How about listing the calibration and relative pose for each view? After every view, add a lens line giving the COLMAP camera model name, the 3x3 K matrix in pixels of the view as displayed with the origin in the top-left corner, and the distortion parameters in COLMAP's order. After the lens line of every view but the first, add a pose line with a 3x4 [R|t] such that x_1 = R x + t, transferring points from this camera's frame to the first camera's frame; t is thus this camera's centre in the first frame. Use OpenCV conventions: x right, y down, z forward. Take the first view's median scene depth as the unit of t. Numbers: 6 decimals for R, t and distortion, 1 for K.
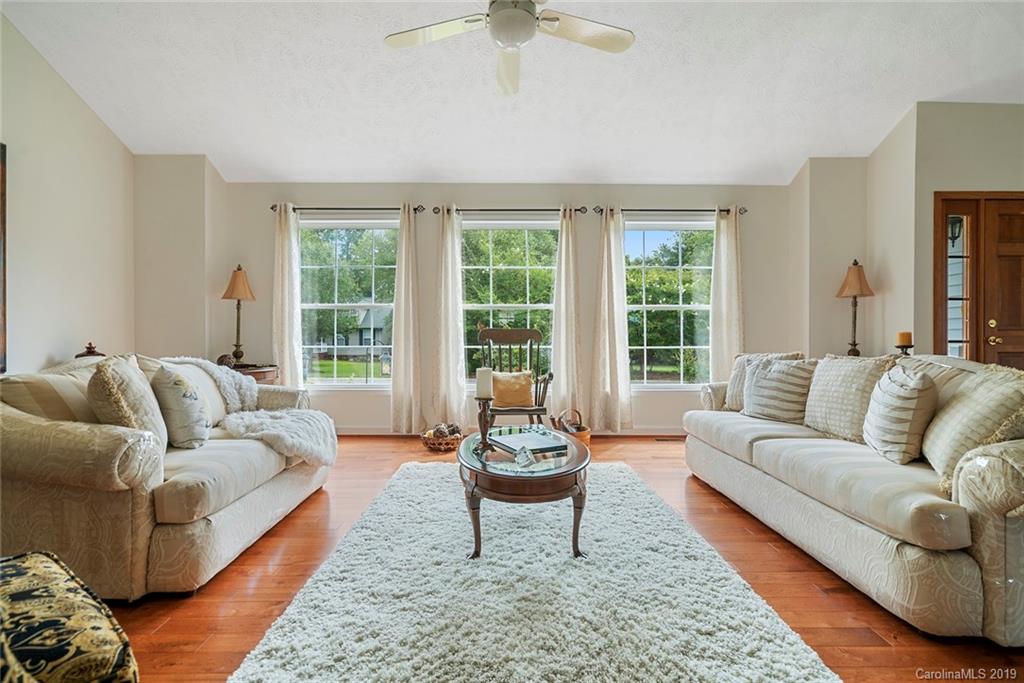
lens RADIAL K [[462.2, 0, 512.0], [0, 462.2, 341.5], [0, 0, 1]] dist [-0.005237, 0.000175]
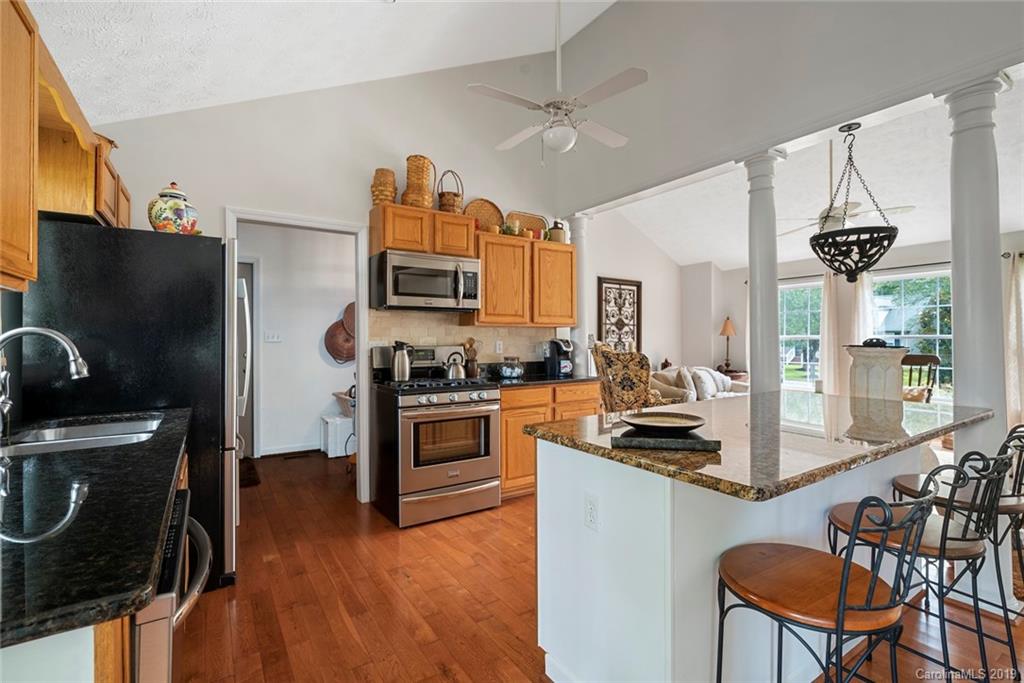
lens RADIAL K [[466.8, 0, 516.7], [0, 466.8, 337.3], [0, 0, 1]] dist [-0.004310, -0.000232]
pose [[0.541217, -0.005716, -0.840863, 0.797008], [-0.004332, 0.999945, -0.009585, -0.091846], [0.840872, 0.008830, 0.541162, -1.107431]]
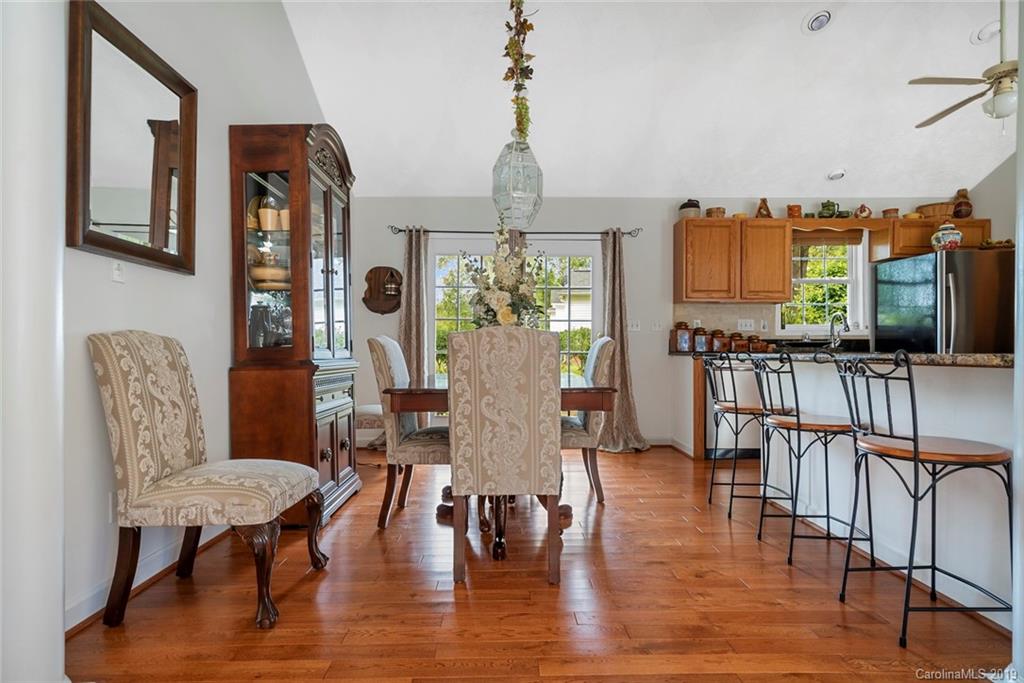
lens RADIAL K [[524.8, 0, 506.5], [0, 524.8, 356.5], [0, 0, 1]] dist [-0.002860, -0.000584]
pose [[-0.999989, -0.004259, -0.002184, 1.091710], [-0.004309, 0.999717, 0.023395, 0.002778], [0.002084, 0.023404, -0.999724, 0.434221]]
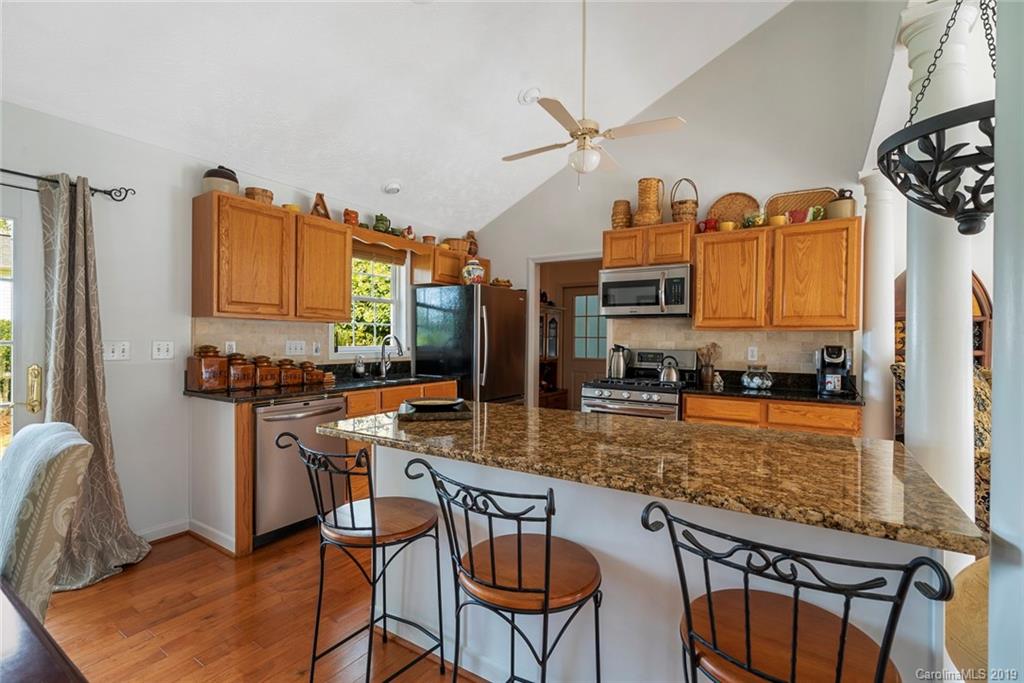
lens RADIAL K [[462.2, 0, 512.0], [0, 462.2, 341.5], [0, 0, 1]] dist [-0.005237, 0.000175]
pose [[-0.551785, -0.003884, -0.833977, 0.986357], [-0.019895, 0.999766, 0.008507, -0.106730], [0.833749, 0.021287, -0.551733, -0.189585]]
